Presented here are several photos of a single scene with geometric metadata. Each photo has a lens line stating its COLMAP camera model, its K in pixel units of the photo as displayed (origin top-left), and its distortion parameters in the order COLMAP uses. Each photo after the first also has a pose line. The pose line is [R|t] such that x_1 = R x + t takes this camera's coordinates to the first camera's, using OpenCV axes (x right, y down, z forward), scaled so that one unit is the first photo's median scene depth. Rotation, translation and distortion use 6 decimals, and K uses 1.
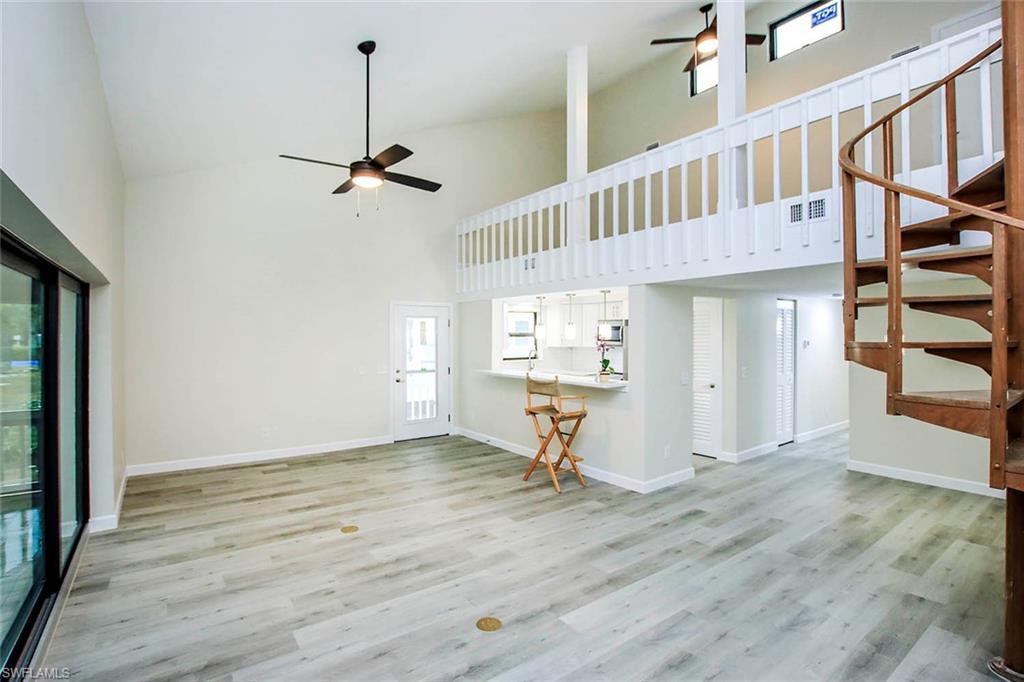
lens RADIAL K [[452.7, 0, 518.9], [0, 452.7, 335.3], [0, 0, 1]] dist [-0.027416, 0.002756]
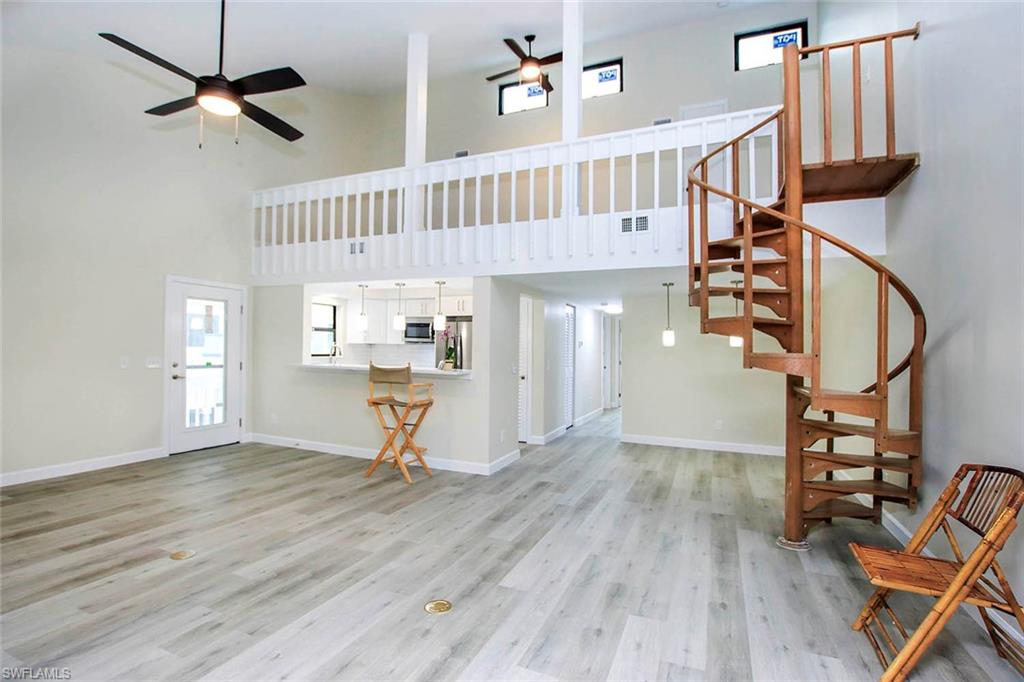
lens RADIAL K [[452.7, 0, 500.7], [0, 452.7, 343.4], [0, 0, 1]] dist [-0.027416, 0.002756]
pose [[0.875715, 0.022450, 0.482307, -0.229875], [-0.019822, 0.999748, -0.010545, 0.060120], [-0.482422, -0.000325, 0.875939, 0.069998]]
